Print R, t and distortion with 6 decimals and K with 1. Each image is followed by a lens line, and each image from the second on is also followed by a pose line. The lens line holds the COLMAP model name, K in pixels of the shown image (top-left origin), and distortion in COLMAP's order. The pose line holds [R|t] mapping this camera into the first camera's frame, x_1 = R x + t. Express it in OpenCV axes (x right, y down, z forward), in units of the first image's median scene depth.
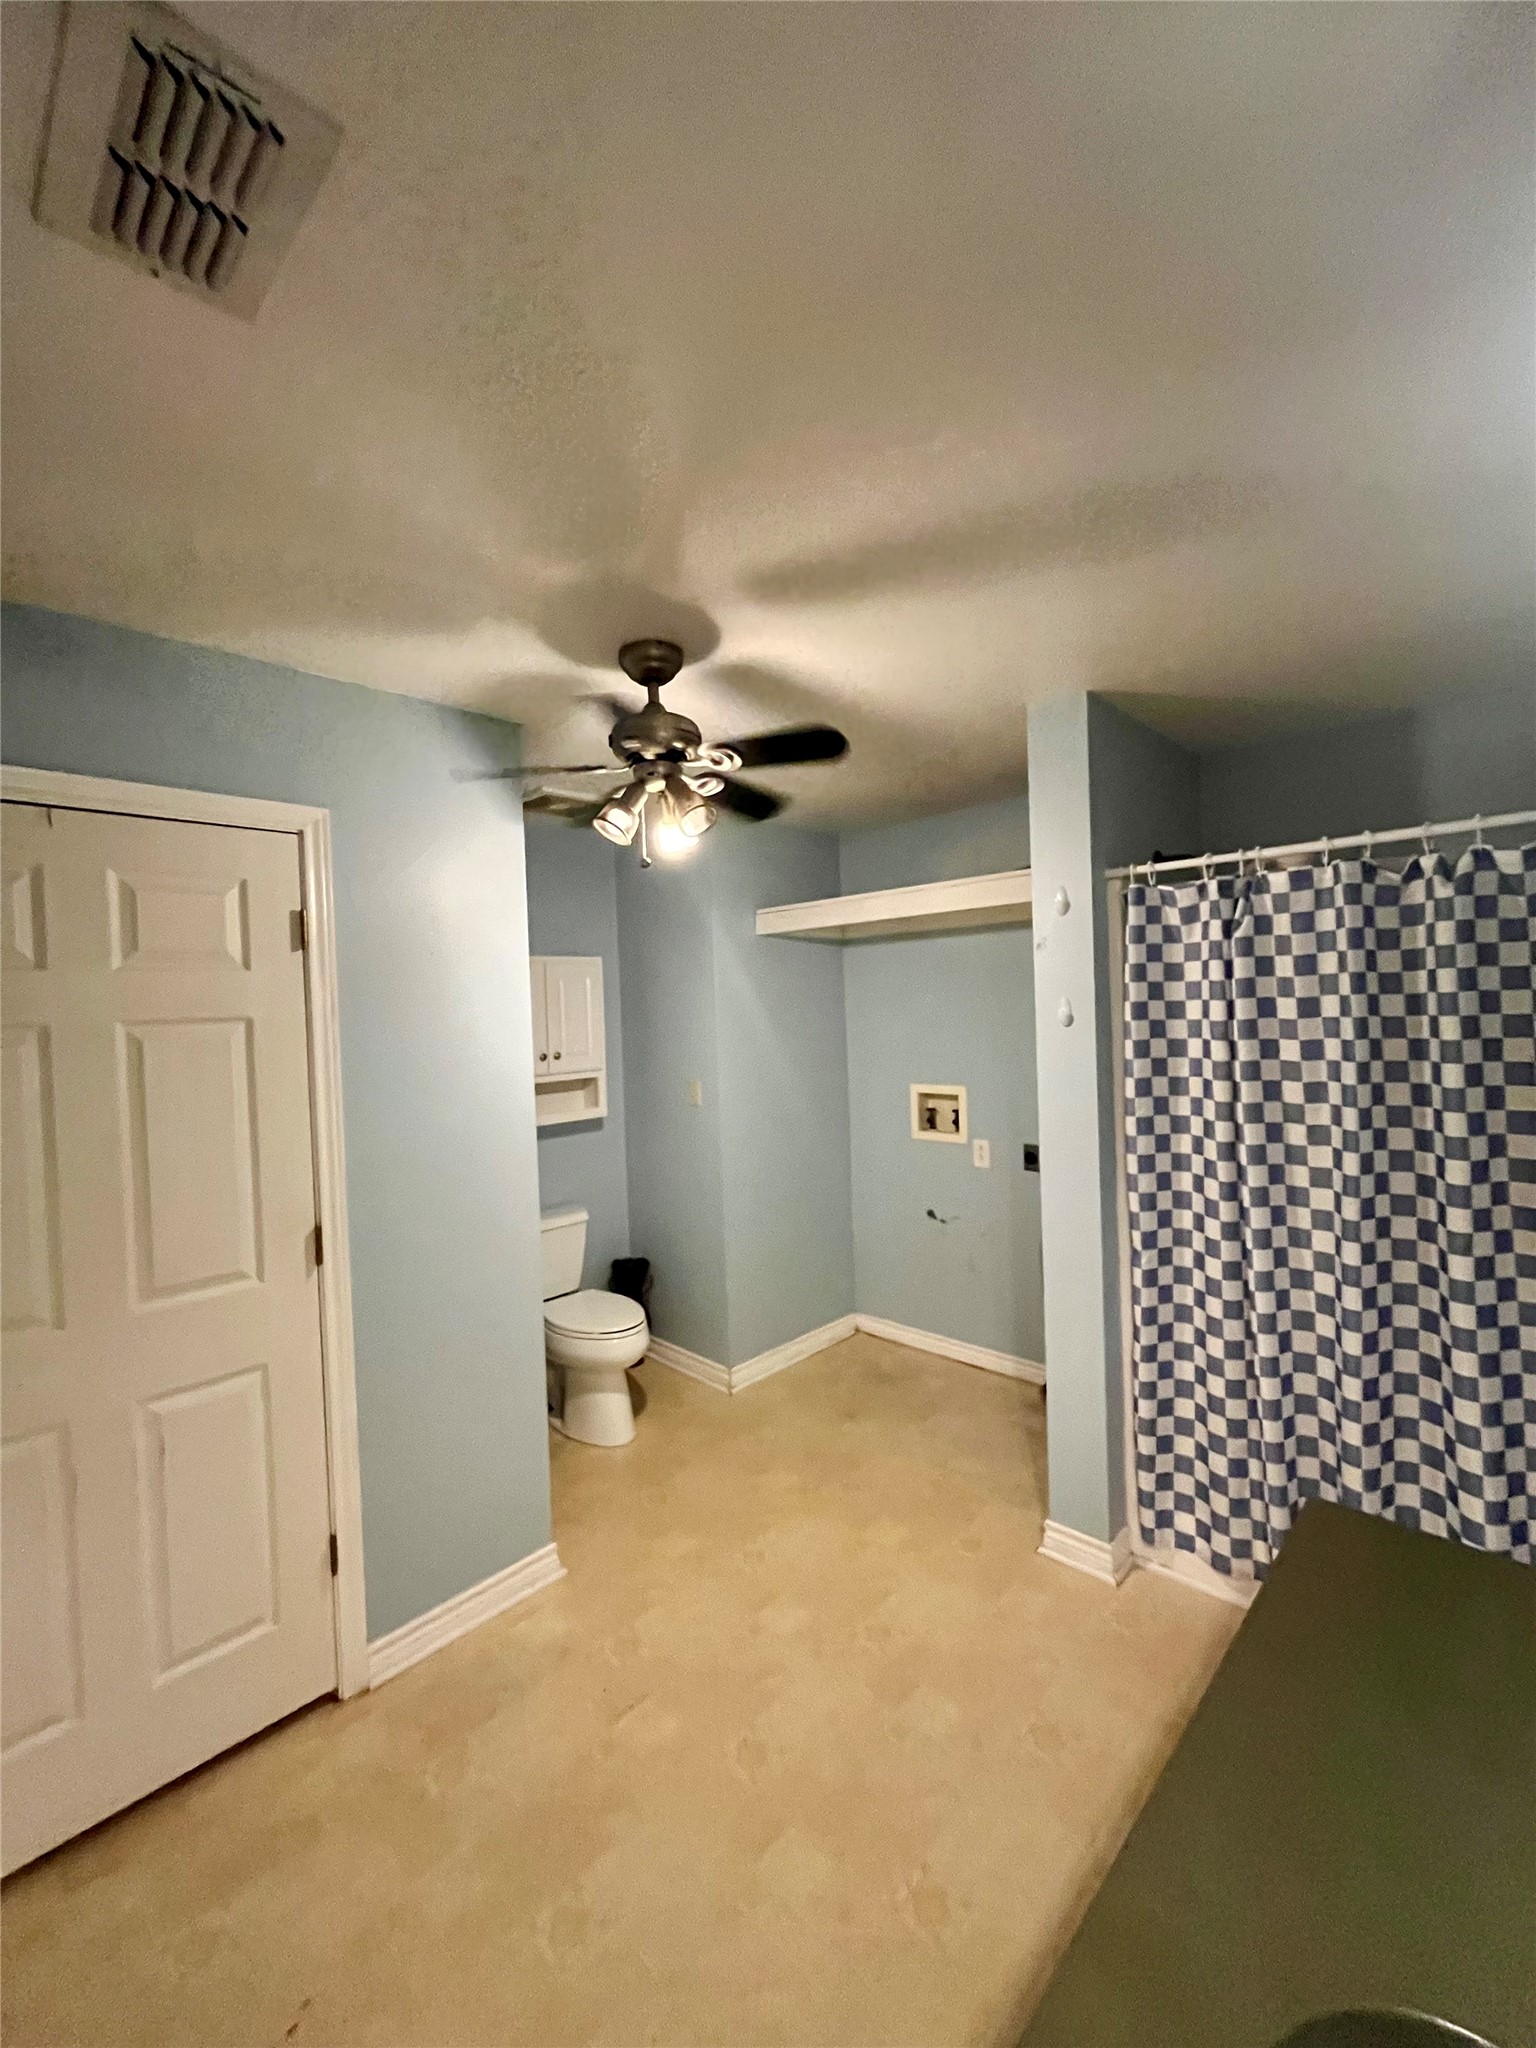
lens RADIAL K [[826.4, 0, 778.9], [0, 826.4, 1015.8], [0, 0, 1]] dist [-0.002634, 0.000332]
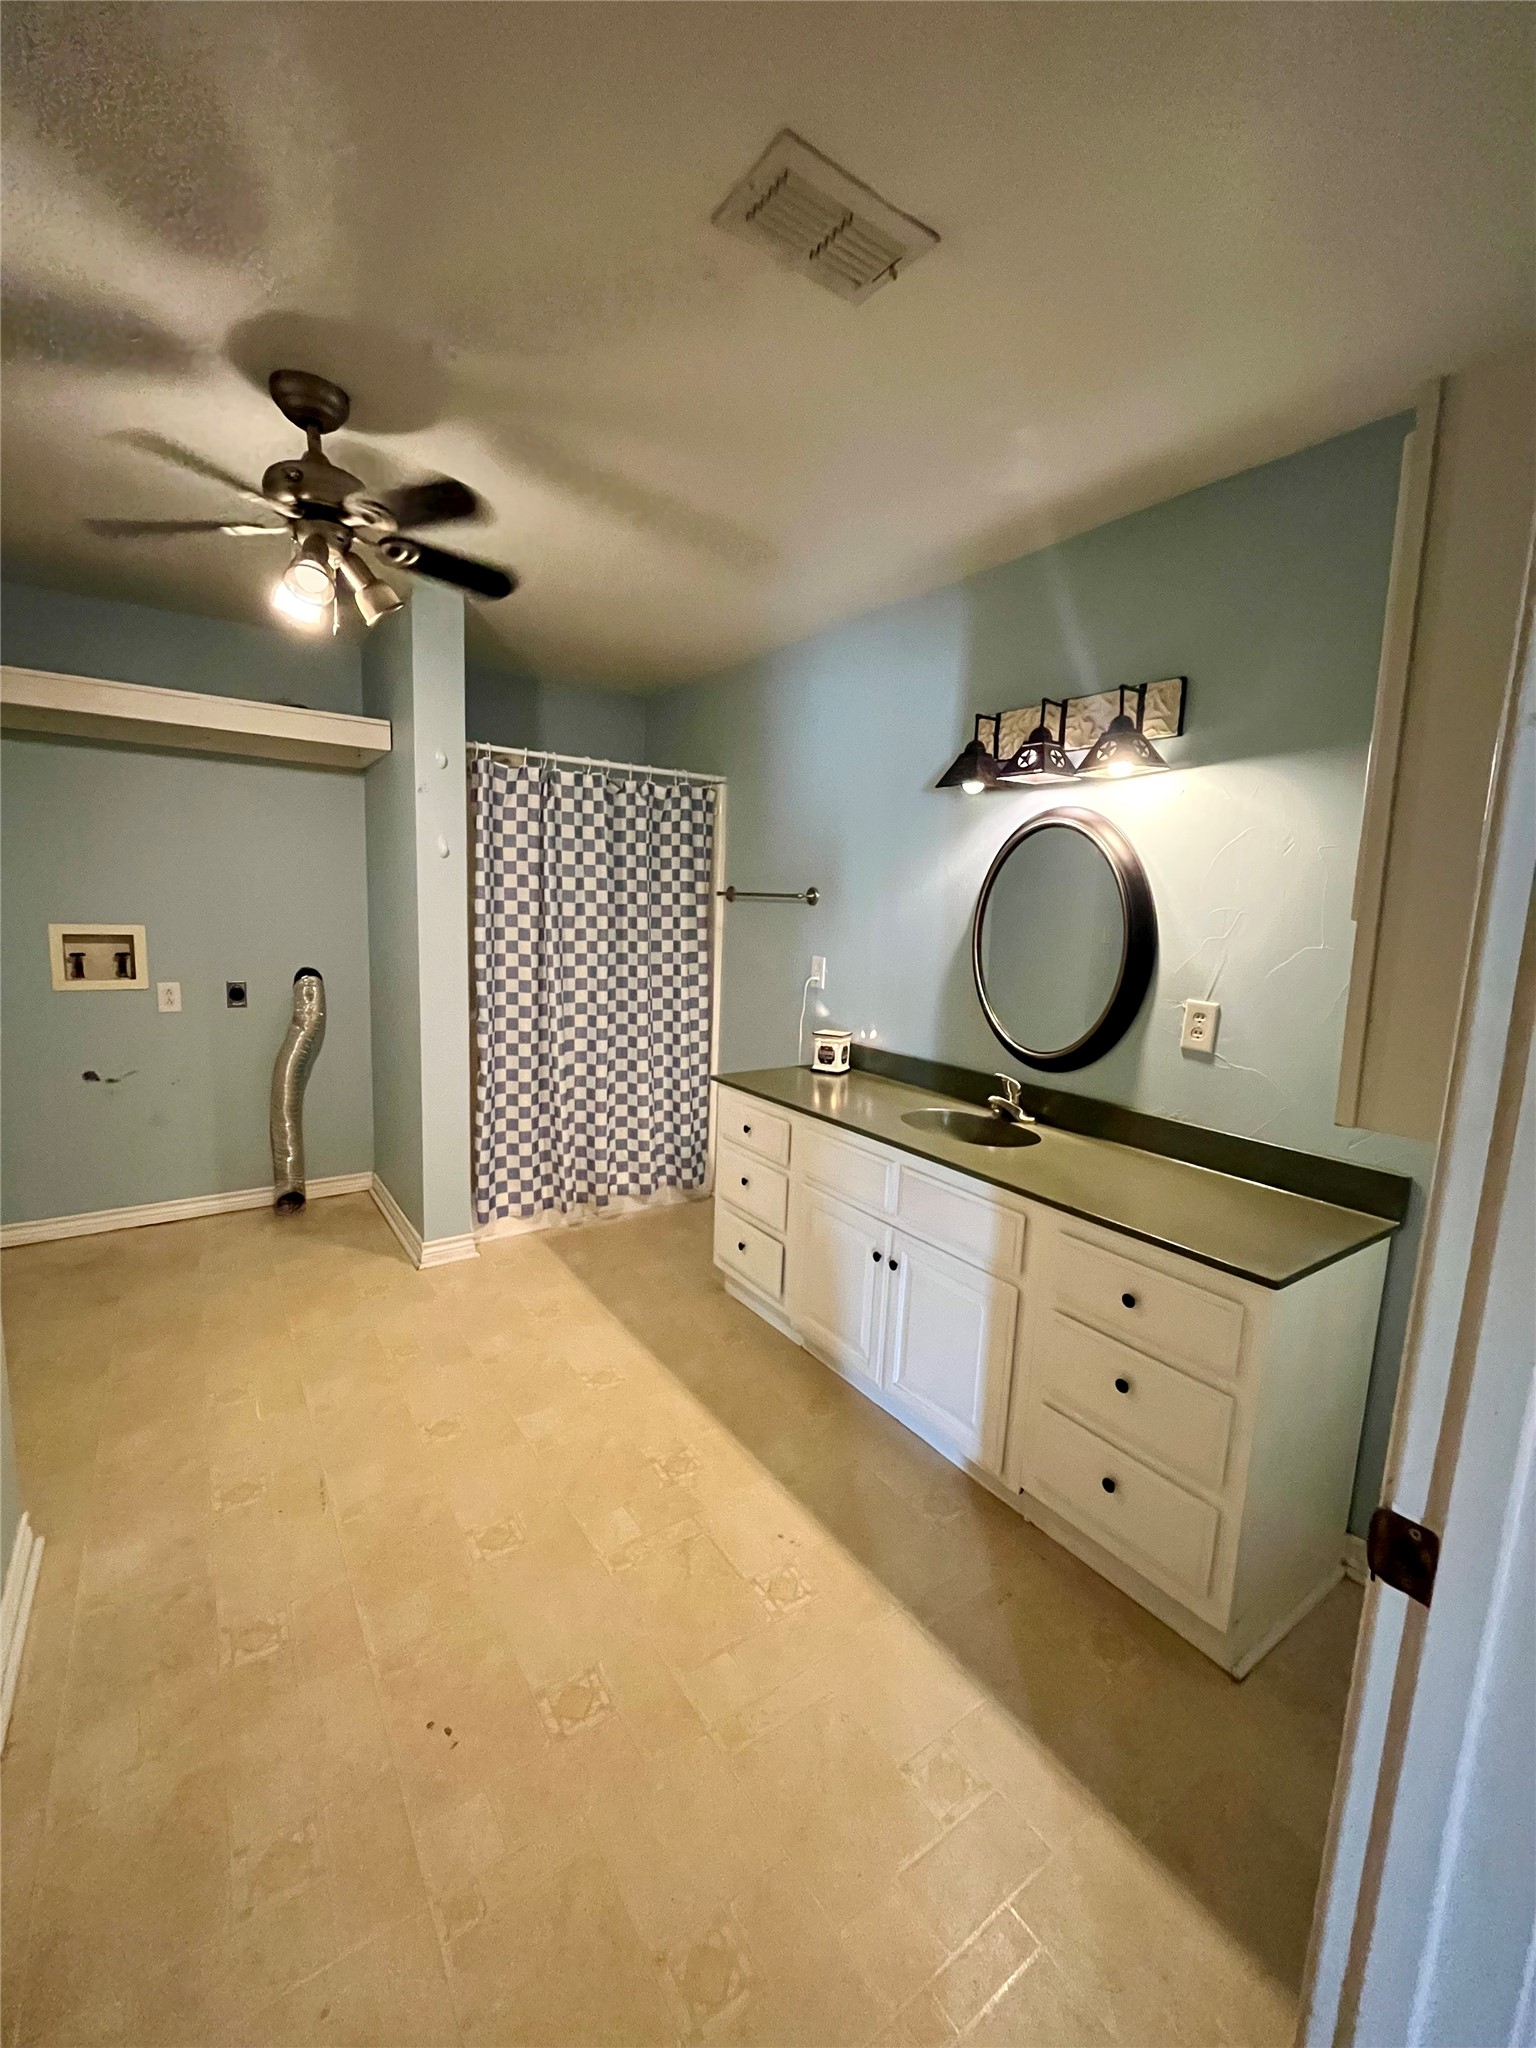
lens RADIAL K [[826.4, 0, 779.7], [0, 826.4, 1030.3], [0, 0, 1]] dist [-0.002634, 0.000332]
pose [[0.190770, -0.116572, 0.974689, -0.537685], [-0.038422, 0.991276, 0.126076, 0.060381], [-0.980883, -0.061501, 0.184626, 0.151566]]
